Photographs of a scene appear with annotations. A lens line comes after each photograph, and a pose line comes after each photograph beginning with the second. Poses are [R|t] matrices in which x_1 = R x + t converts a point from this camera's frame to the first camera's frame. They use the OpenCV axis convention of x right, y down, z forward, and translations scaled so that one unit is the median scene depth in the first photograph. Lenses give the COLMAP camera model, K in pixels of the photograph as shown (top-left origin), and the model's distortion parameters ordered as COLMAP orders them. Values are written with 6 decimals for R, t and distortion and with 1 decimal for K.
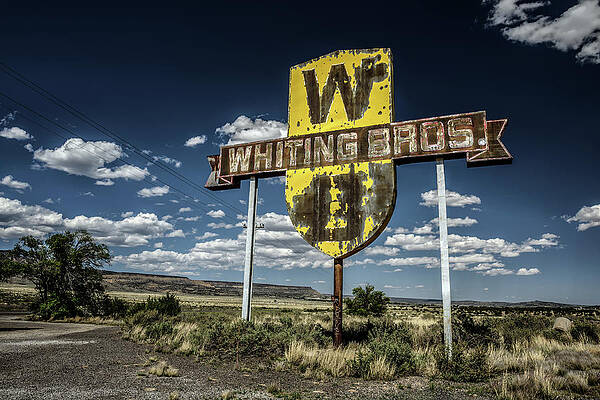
lens RADIAL K [[409.1, 0, 300.0], [0, 409.1, 200.0], [0, 0, 1]] dist [-0.047156, -0.003121]
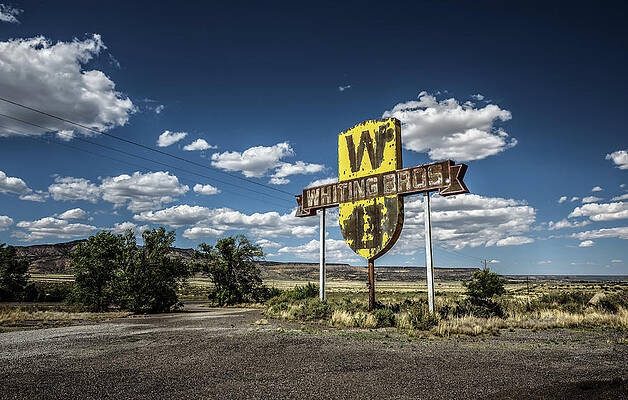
lens RADIAL K [[407.3, 0, 314.0], [0, 407.3, 200.0], [0, 0, 1]] dist [-0.001475, 0.000603]
pose [[0.942288, -0.093041, -0.321617, 0.392319], [0.103938, 0.994441, 0.016840, -0.127784], [0.318262, -0.049297, 0.946720, -0.524917]]
